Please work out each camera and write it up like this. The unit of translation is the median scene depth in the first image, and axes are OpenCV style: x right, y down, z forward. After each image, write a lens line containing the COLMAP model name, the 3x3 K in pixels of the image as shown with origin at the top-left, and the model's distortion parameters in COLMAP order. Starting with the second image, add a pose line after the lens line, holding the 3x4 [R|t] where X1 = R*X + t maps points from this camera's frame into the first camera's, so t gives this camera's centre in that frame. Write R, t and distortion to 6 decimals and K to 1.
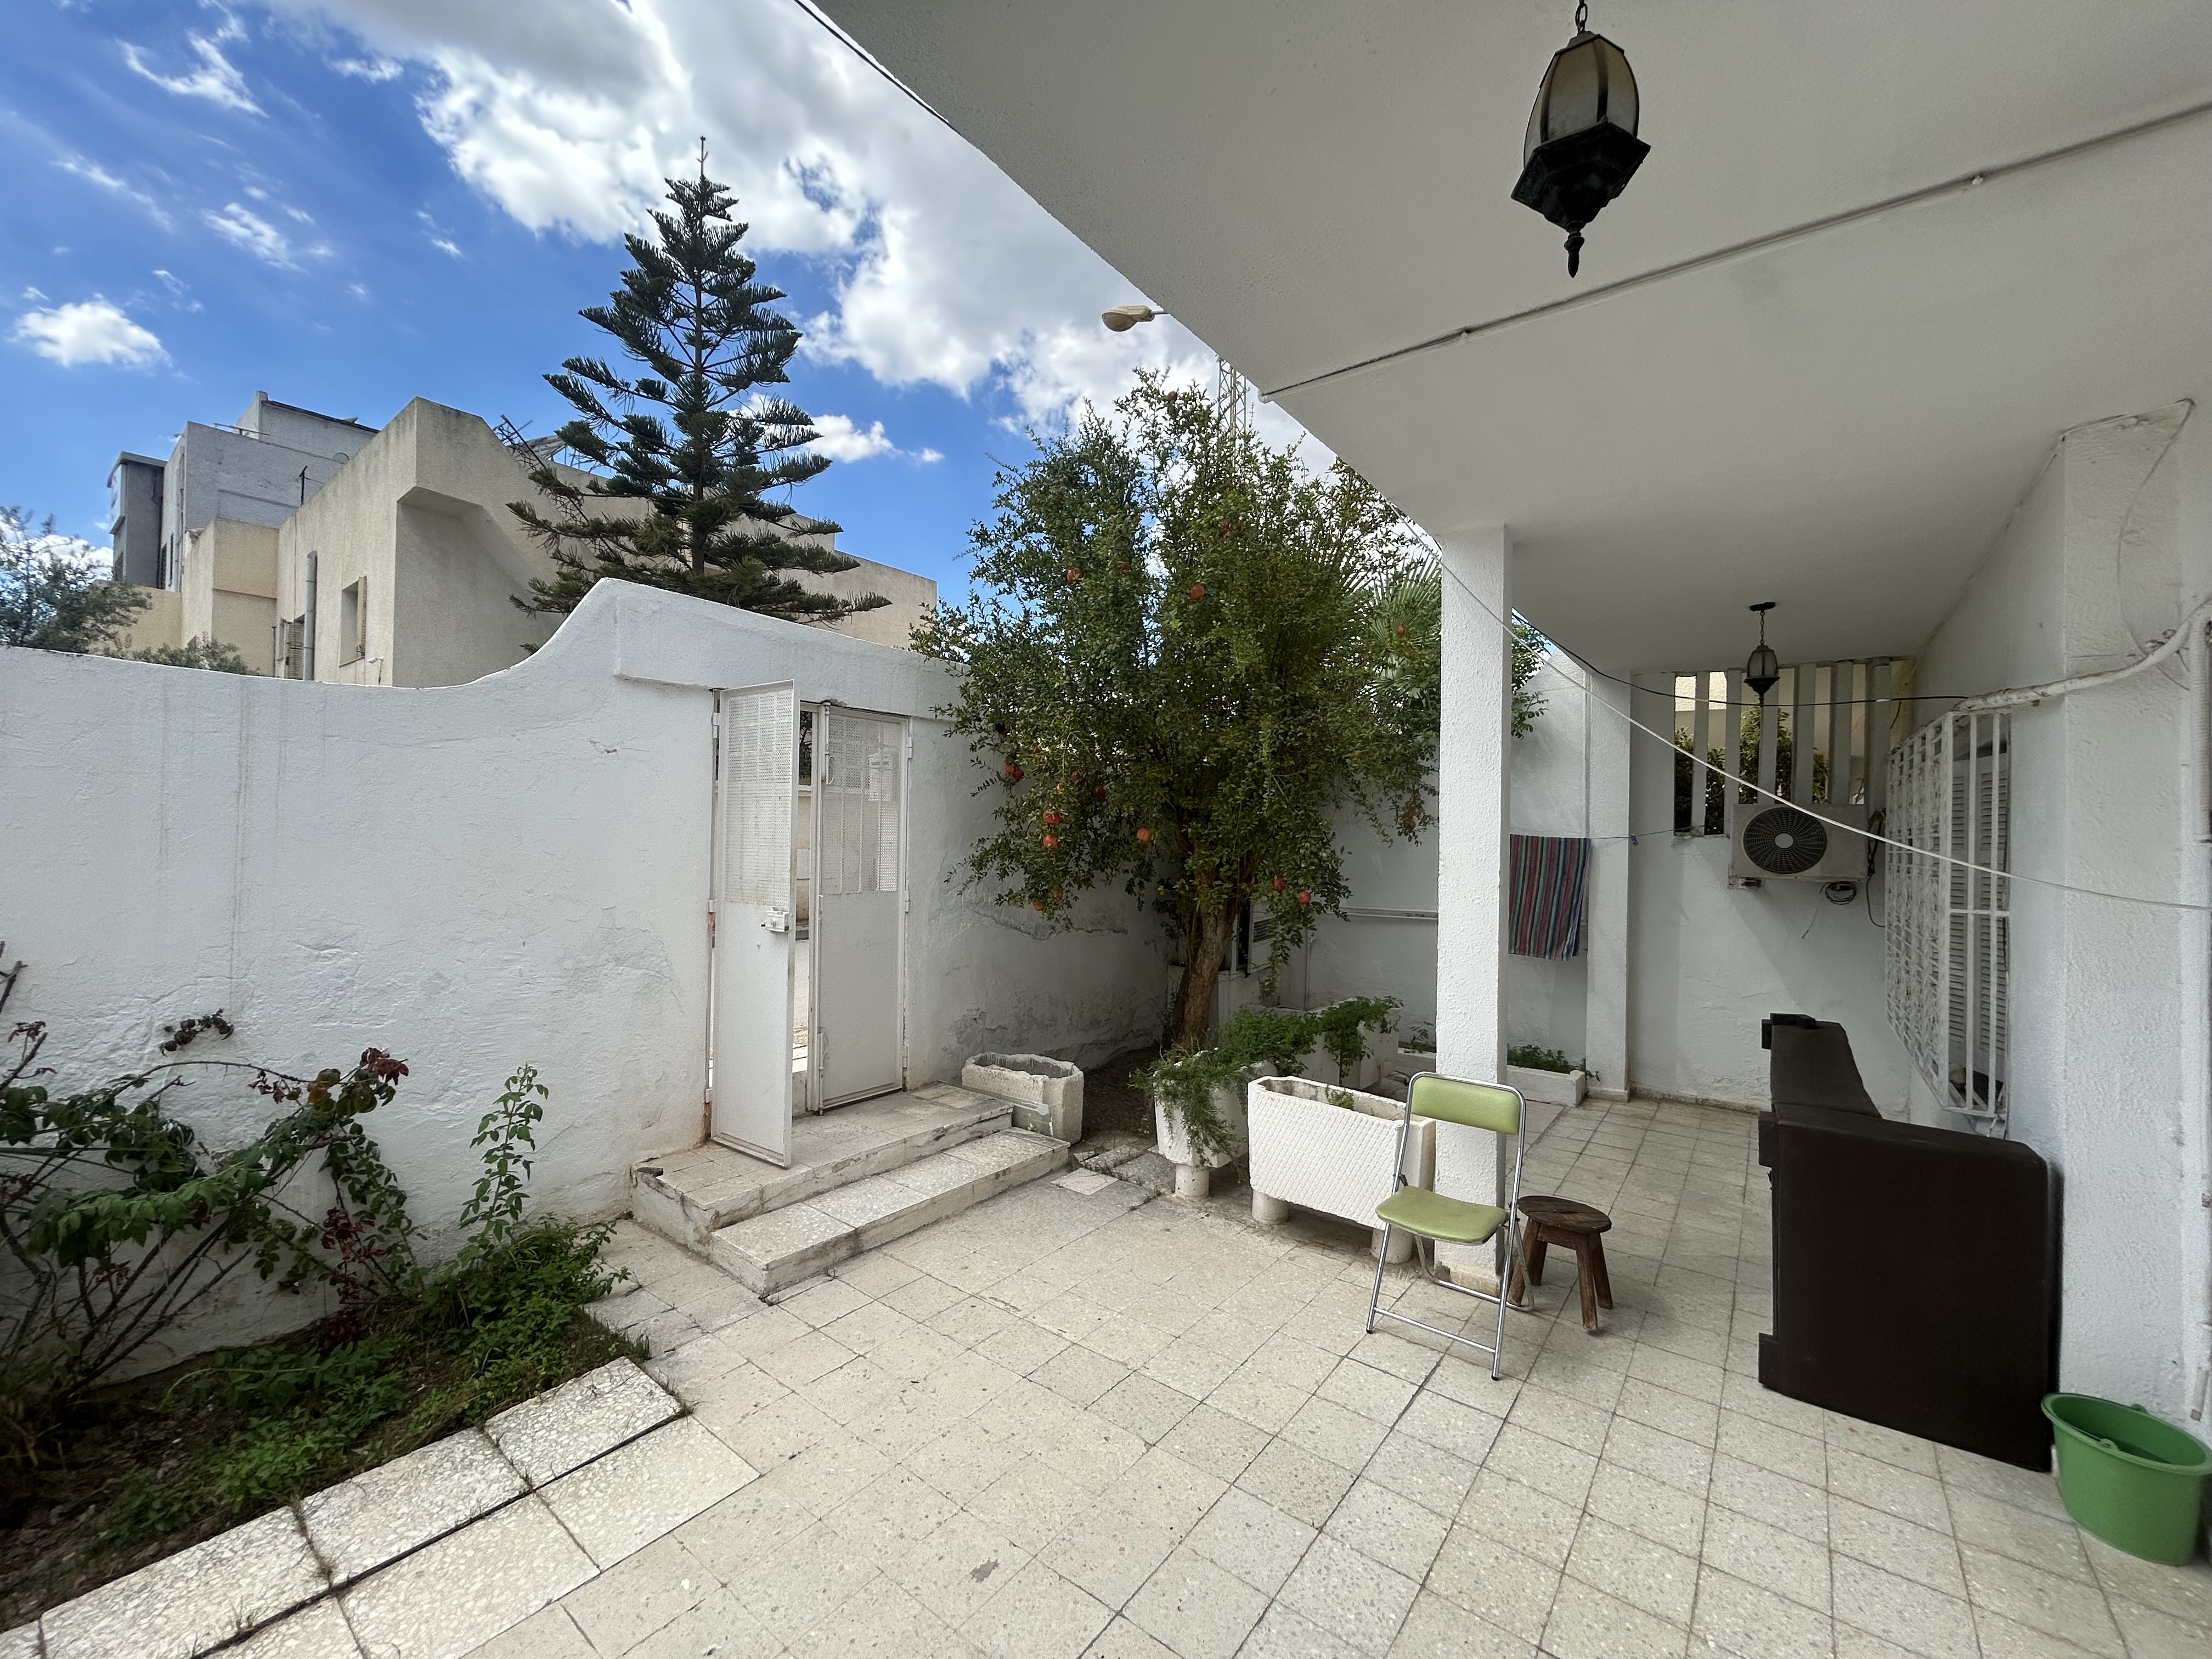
lens RADIAL K [[891.7, 0, 1108.6], [0, 891.7, 833.8], [0, 0, 1]] dist [-0.001244, 0.001671]
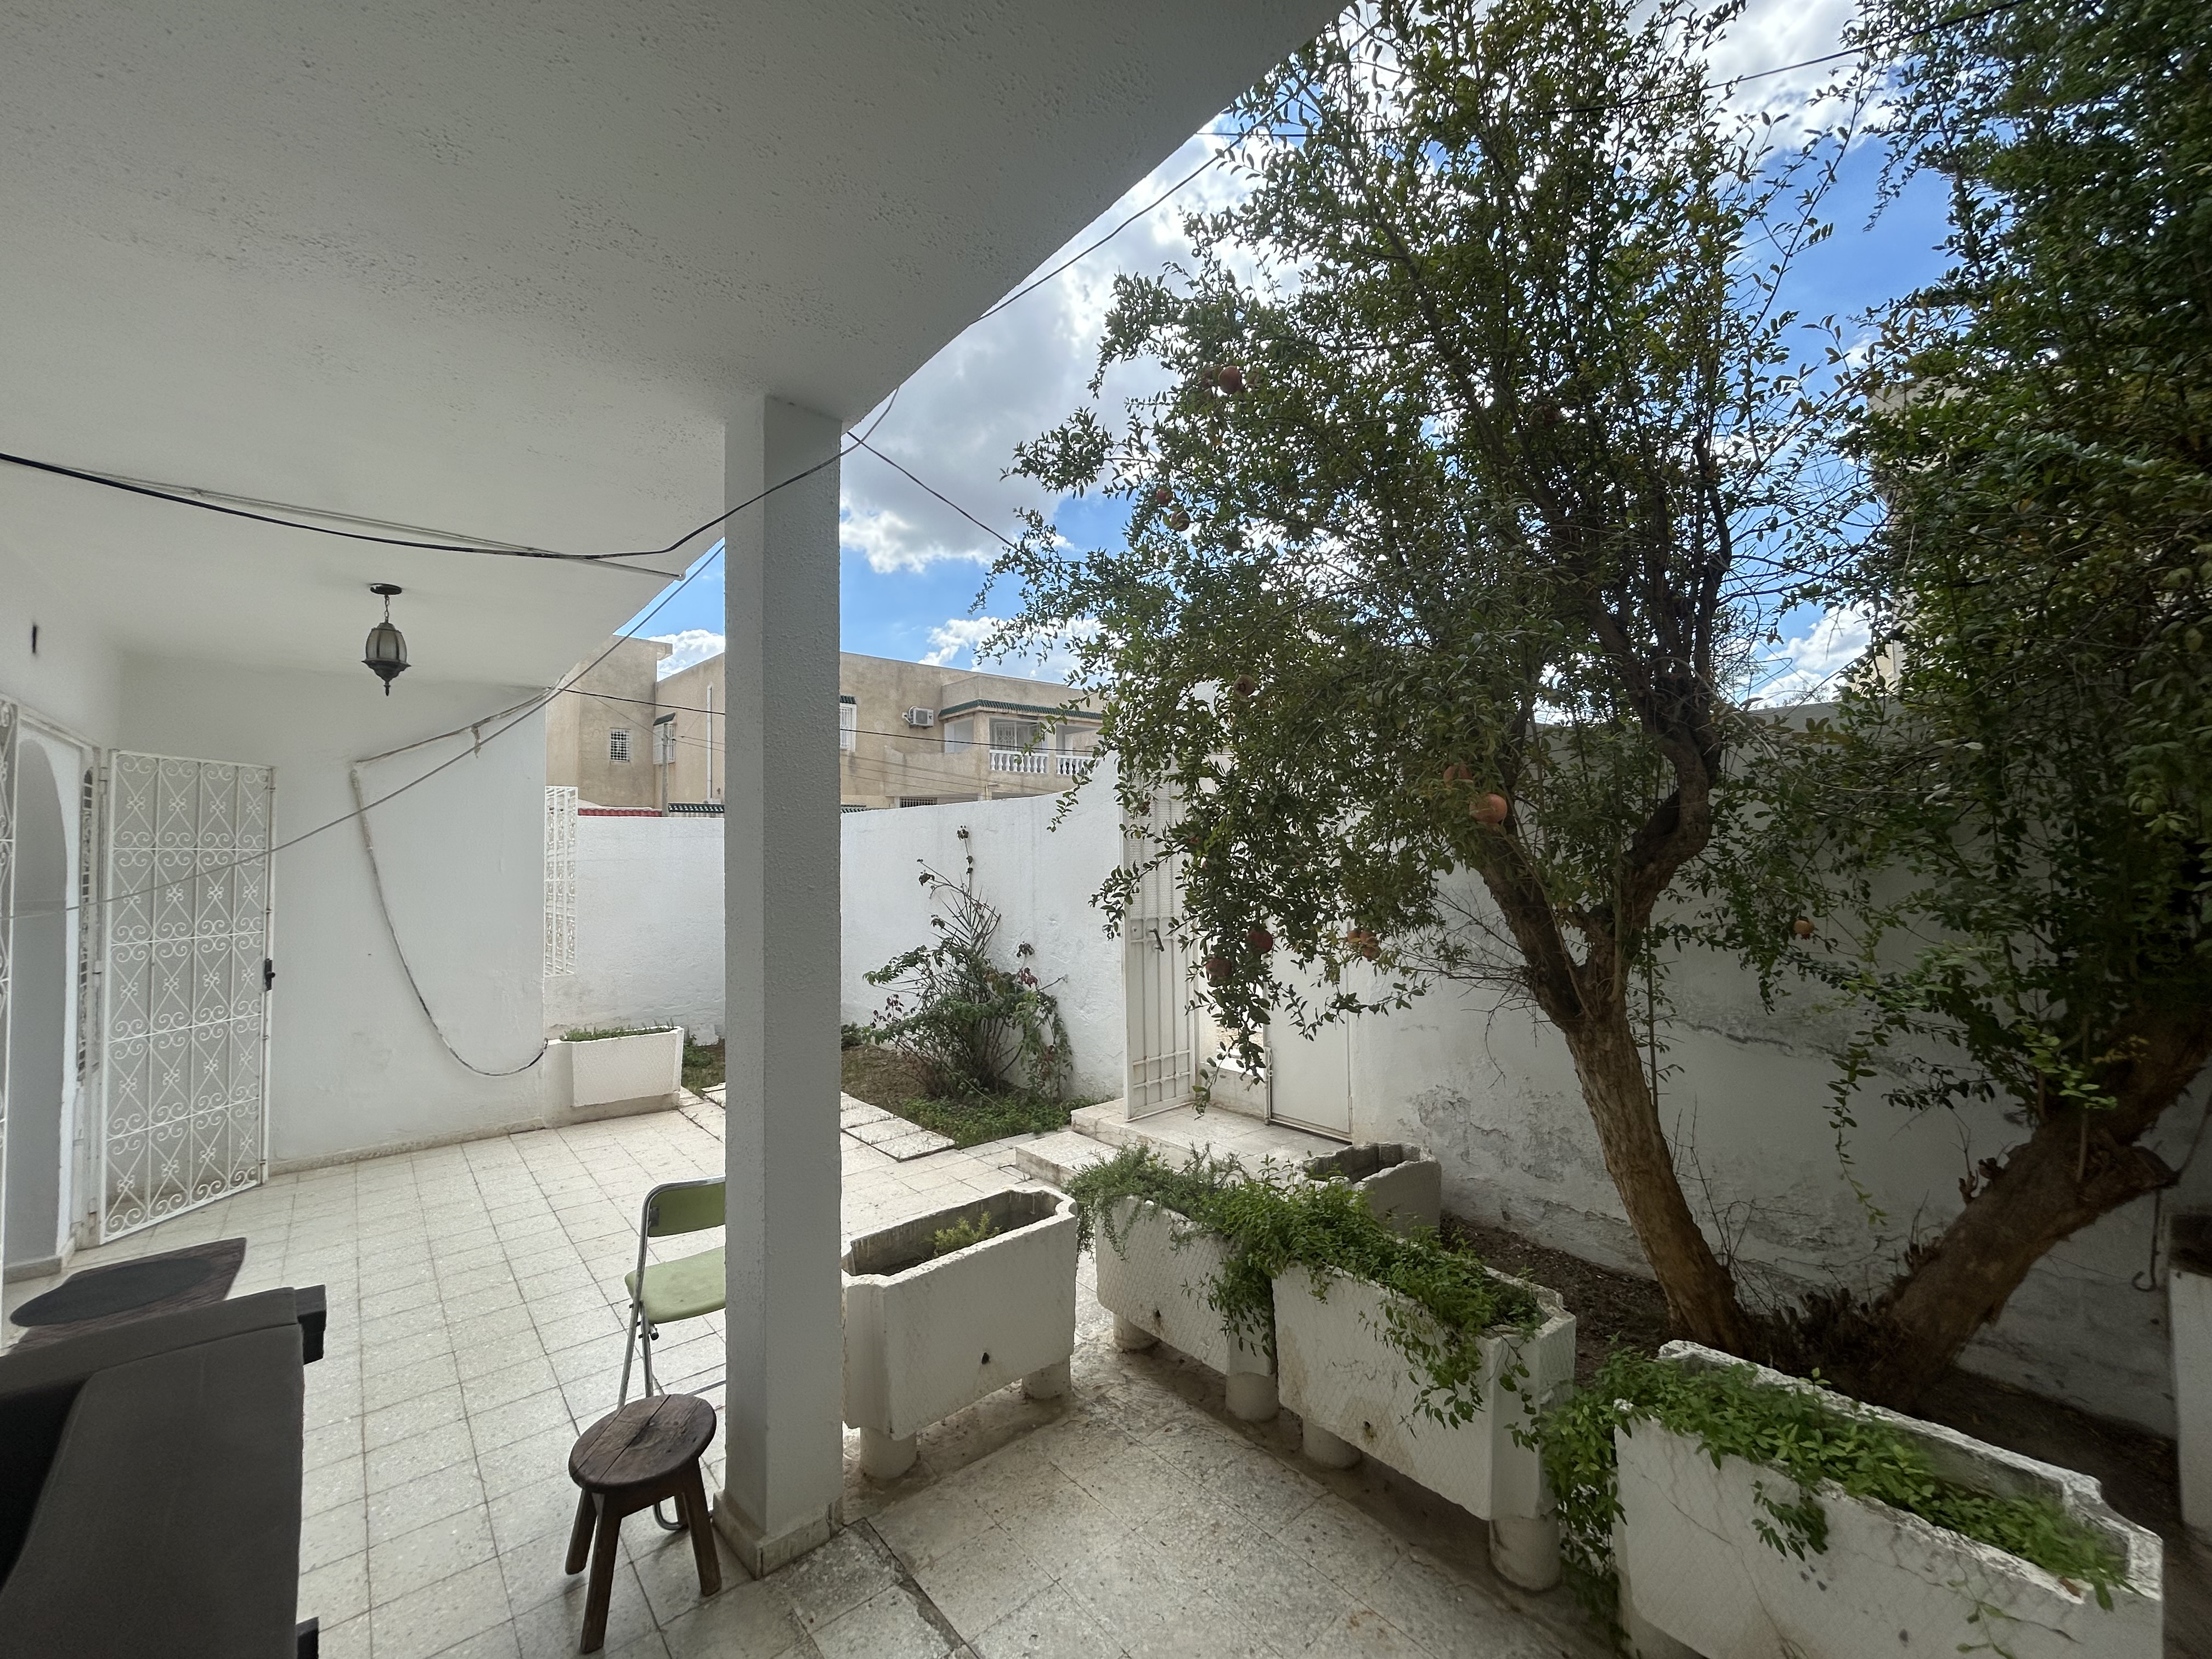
lens RADIAL K [[891.7, 0, 1108.9], [0, 891.7, 826.6], [0, 0, 1]] dist [-0.001244, 0.001671]
pose [[-0.209770, -0.049010, -0.976522, 1.276440], [0.018896, 0.998353, -0.054165, 0.025424], [0.977568, -0.029815, -0.208499, 1.725341]]
